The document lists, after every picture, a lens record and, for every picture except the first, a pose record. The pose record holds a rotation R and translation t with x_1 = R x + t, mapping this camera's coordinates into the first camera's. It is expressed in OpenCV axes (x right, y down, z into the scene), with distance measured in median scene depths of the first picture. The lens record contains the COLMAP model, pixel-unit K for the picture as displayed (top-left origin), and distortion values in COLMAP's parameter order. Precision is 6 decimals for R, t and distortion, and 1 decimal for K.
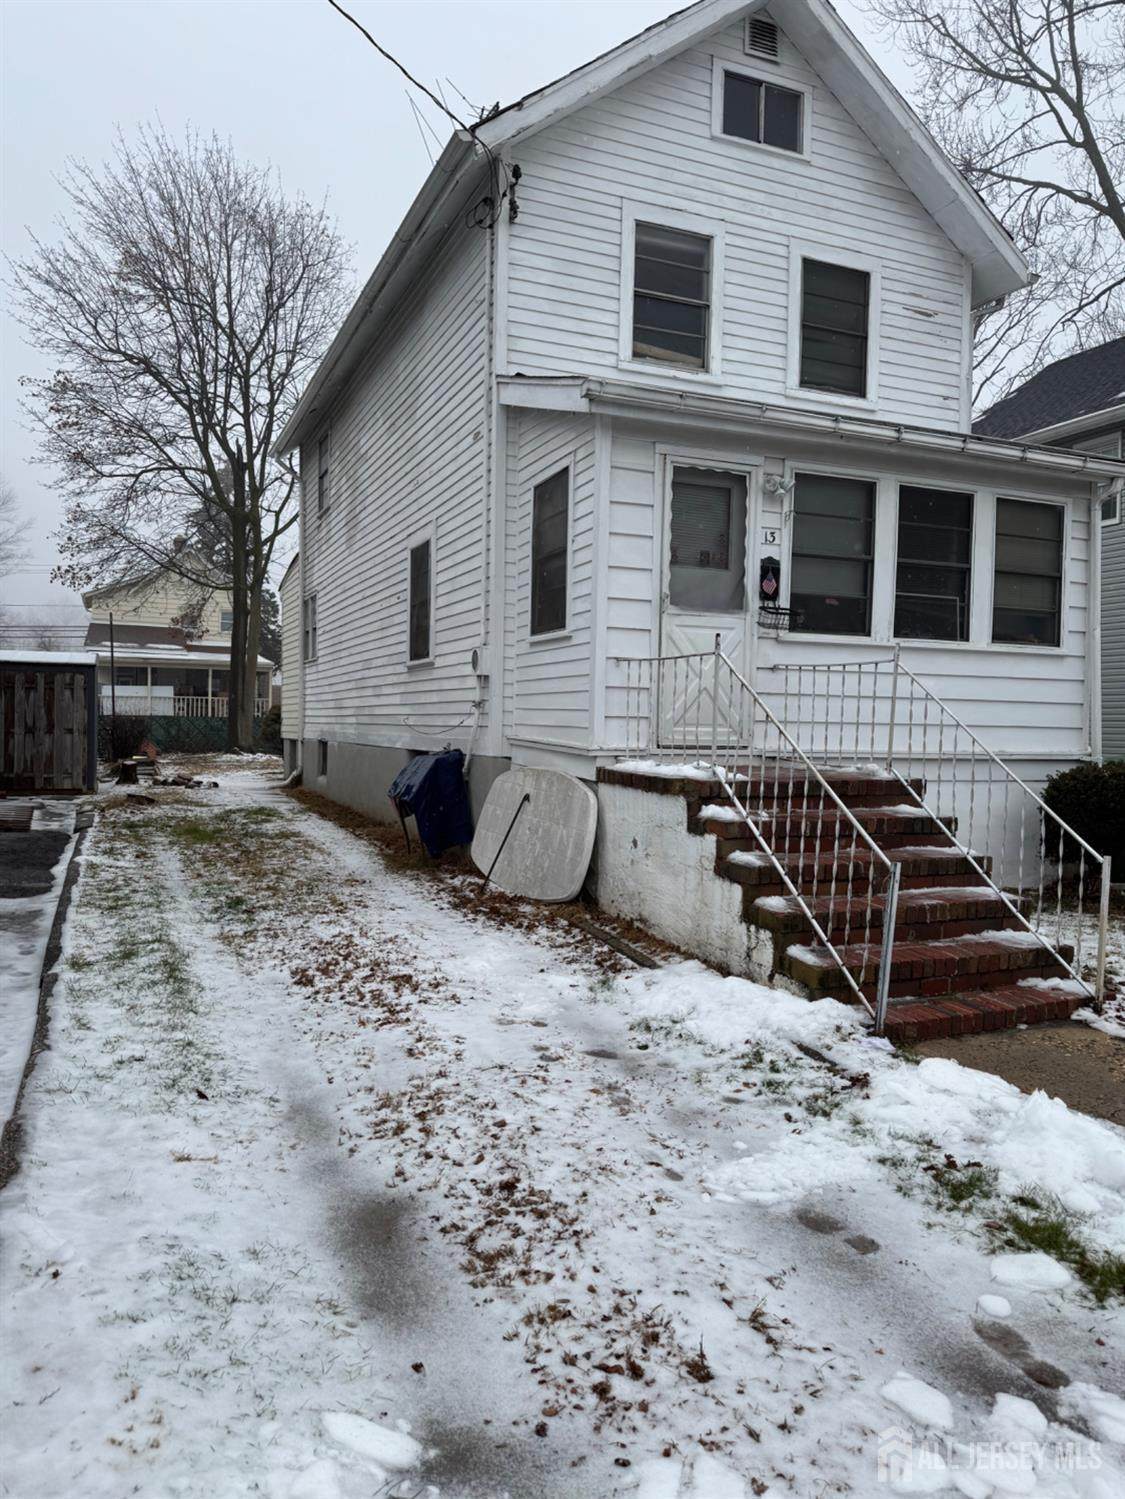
lens RADIAL K [[1054.3, 0, 562.5], [0, 1054.3, 749.5], [0, 0, 1]] dist [0.004219, 0.002478]
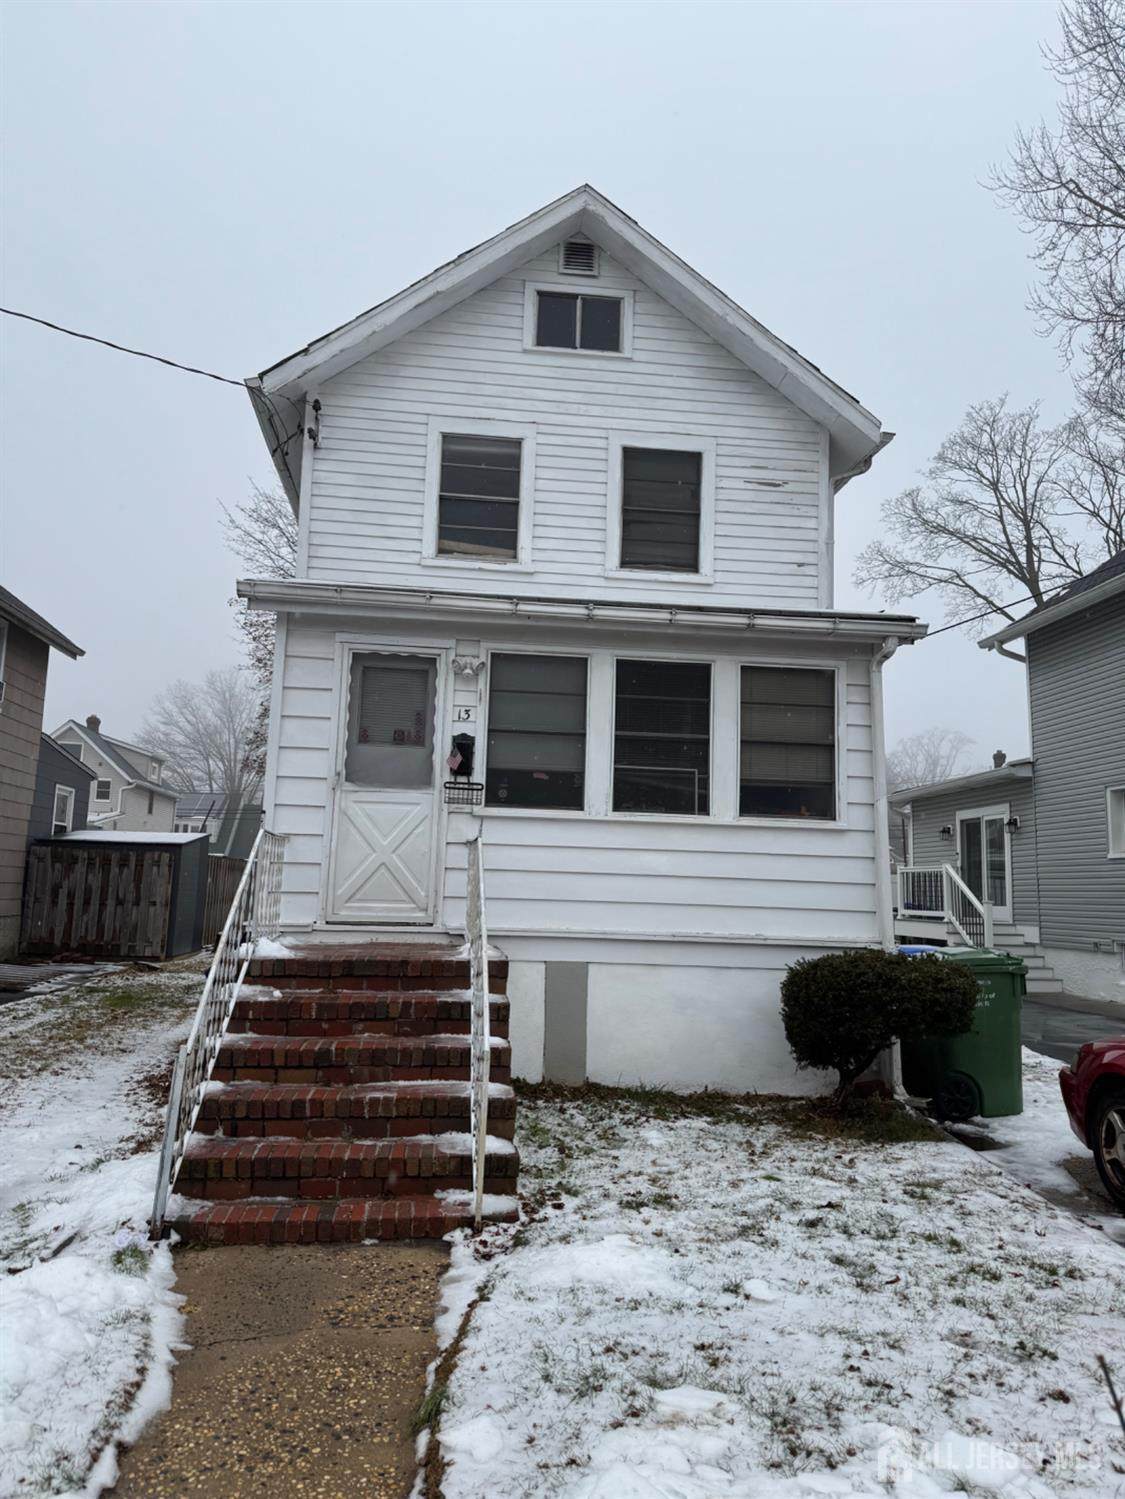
lens RADIAL K [[1054.1, 0, 562.5], [0, 1054.1, 749.5], [0, 0, 1]] dist [0.148582, -0.236237]
pose [[0.954739, -0.025978, -0.296308, 0.506077], [-0.025072, 0.985605, -0.167195, 0.001631], [0.296386, 0.167056, 0.940344, 0.055577]]
